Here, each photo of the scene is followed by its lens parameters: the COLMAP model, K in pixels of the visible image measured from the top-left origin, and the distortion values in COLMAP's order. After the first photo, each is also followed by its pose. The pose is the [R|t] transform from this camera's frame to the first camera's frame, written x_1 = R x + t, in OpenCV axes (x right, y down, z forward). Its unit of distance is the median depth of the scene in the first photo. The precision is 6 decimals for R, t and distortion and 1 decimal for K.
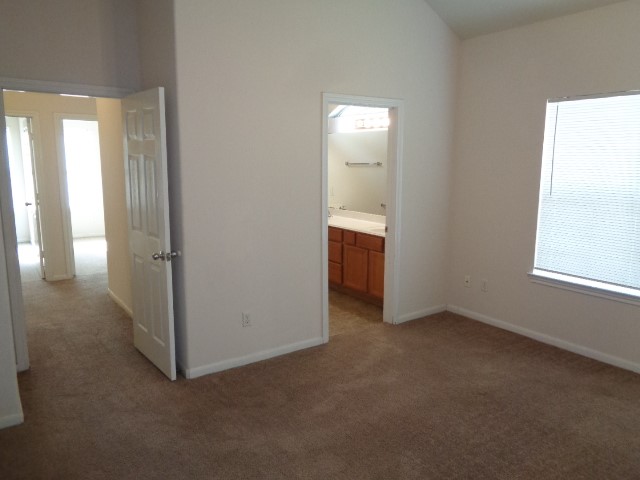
lens RADIAL K [[481.7, 0, 319.9], [0, 481.7, 240.2], [0, 0, 1]] dist [0.010632, 0.002042]
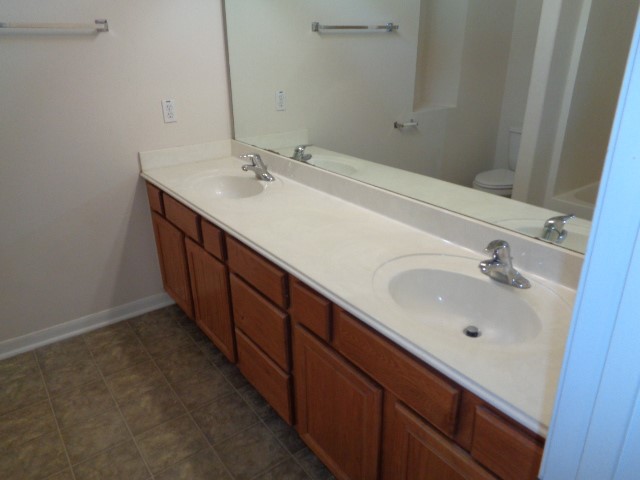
lens RADIAL K [[481.7, 0, 322.1], [0, 481.7, 238.0], [0, 0, 1]] dist [0.010632, 0.002042]
pose [[0.999347, -0.022185, 0.028513, 0.049882], [0.014554, 0.969591, 0.244299, -0.092125], [-0.033065, -0.243725, 0.969281, 0.603100]]
